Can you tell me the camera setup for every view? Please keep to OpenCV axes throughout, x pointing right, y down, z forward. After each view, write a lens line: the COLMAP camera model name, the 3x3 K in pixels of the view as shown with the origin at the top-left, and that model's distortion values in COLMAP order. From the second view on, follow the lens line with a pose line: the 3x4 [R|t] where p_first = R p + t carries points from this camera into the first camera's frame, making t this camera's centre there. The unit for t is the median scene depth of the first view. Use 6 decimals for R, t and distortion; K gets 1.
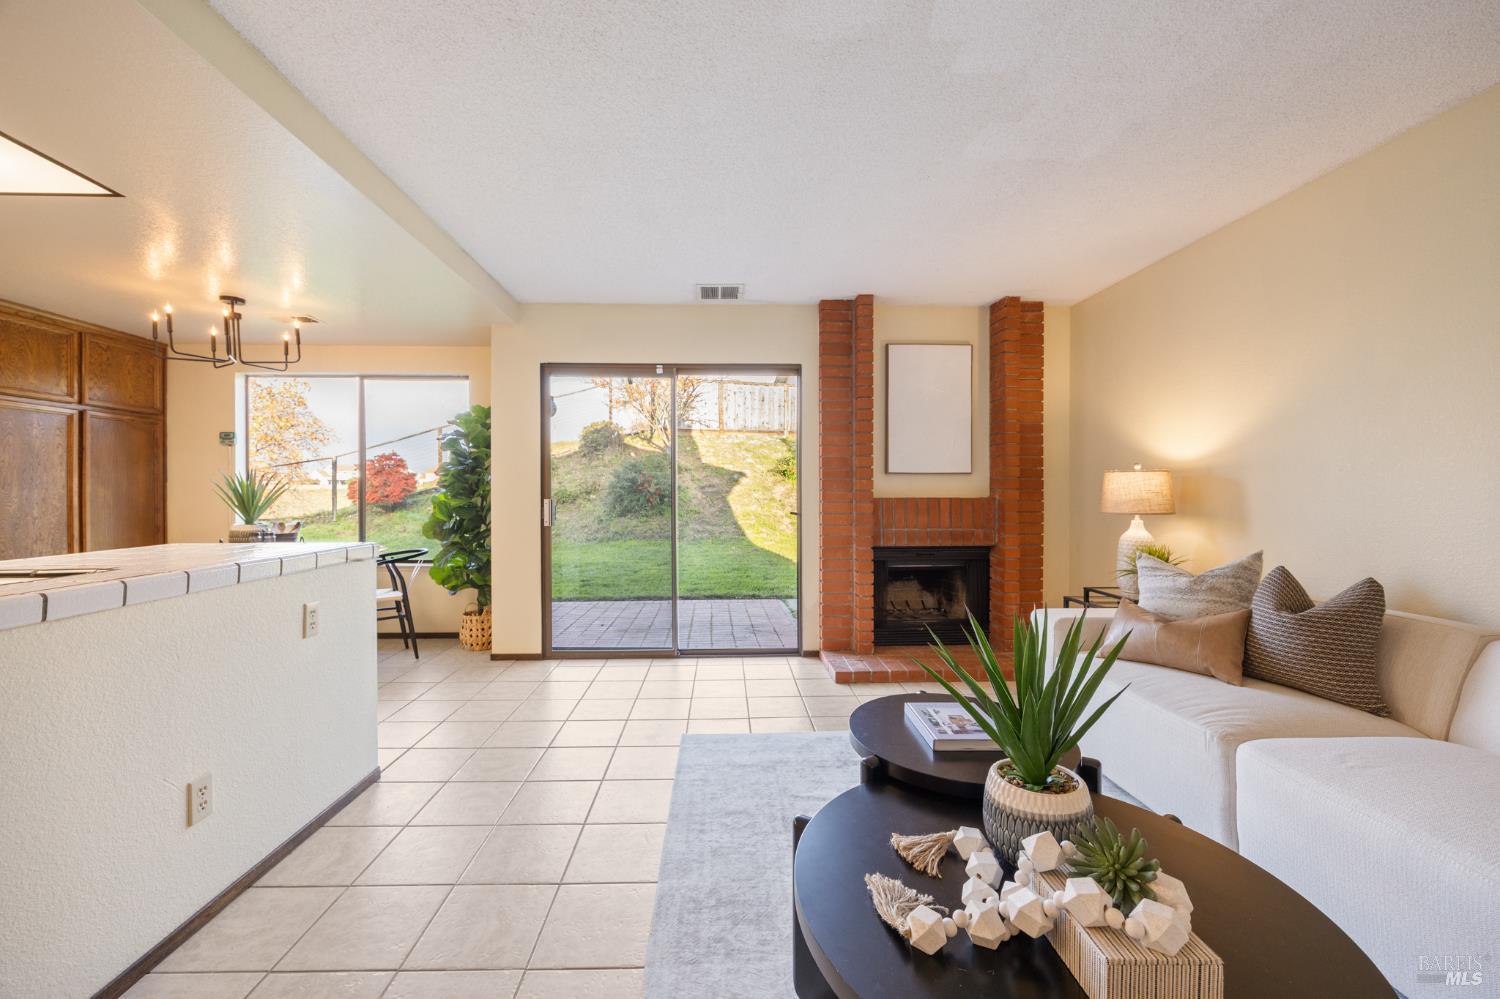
lens RADIAL K [[572.2, 0, 737.6], [0, 572.2, 496.0], [0, 0, 1]] dist [-0.003869, -0.000230]
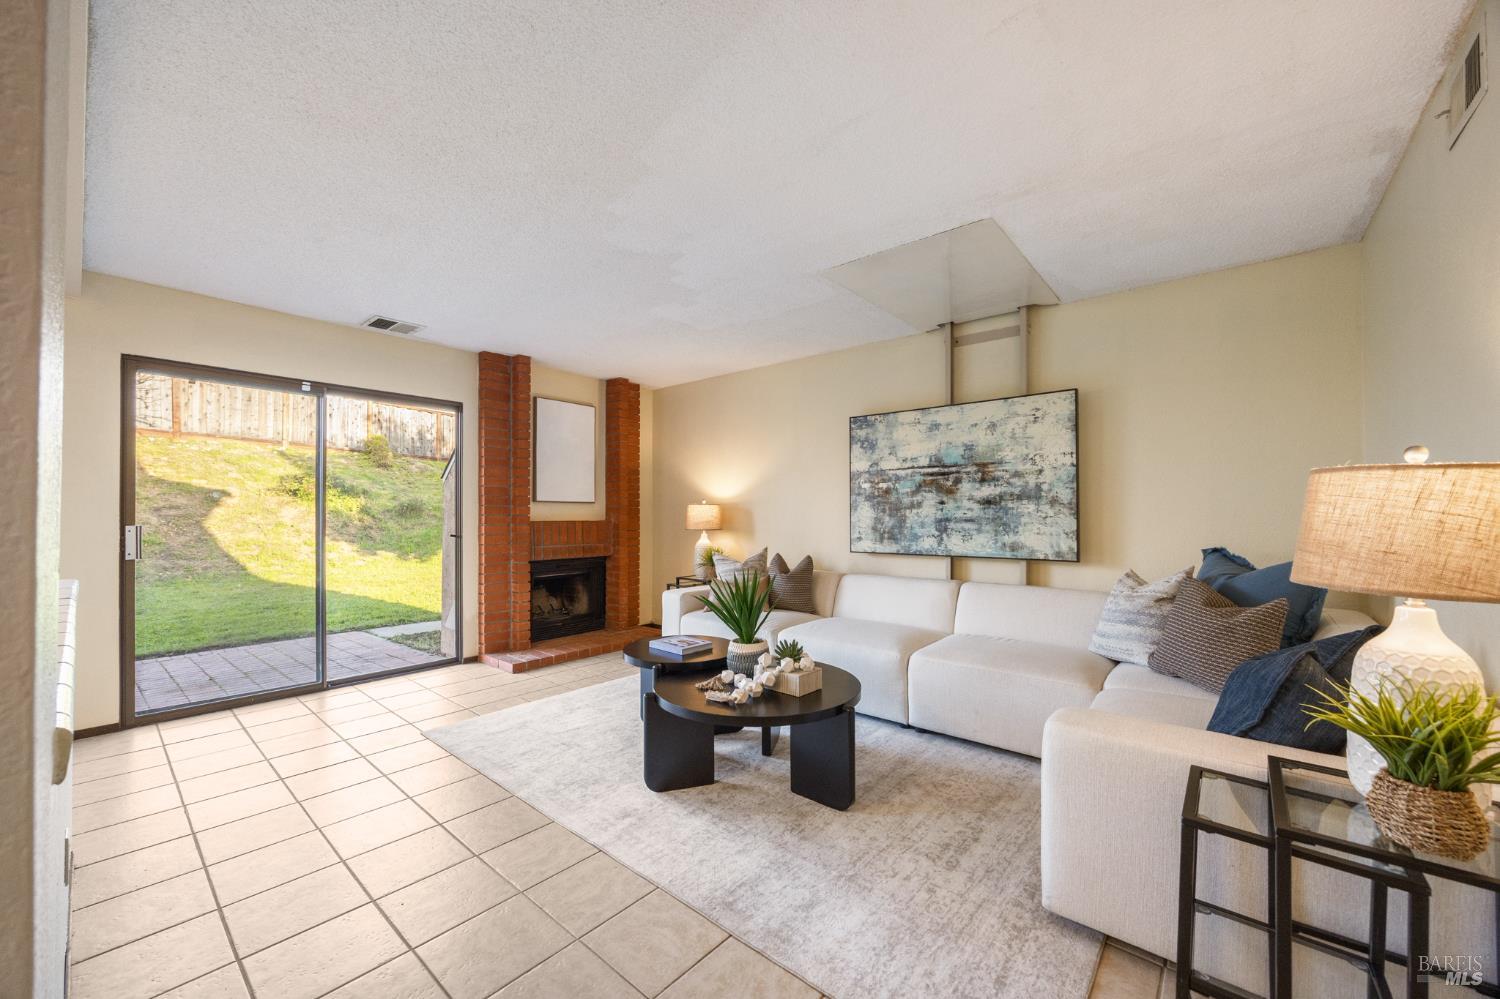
lens RADIAL K [[572.2, 0, 738.2], [0, 572.2, 512.3], [0, 0, 1]] dist [-0.003869, -0.000230]
pose [[0.683047, 0.004567, 0.730360, -0.332320], [0.004155, 0.999940, -0.010139, -0.001889], [-0.730362, 0.009961, 0.682987, -0.156708]]
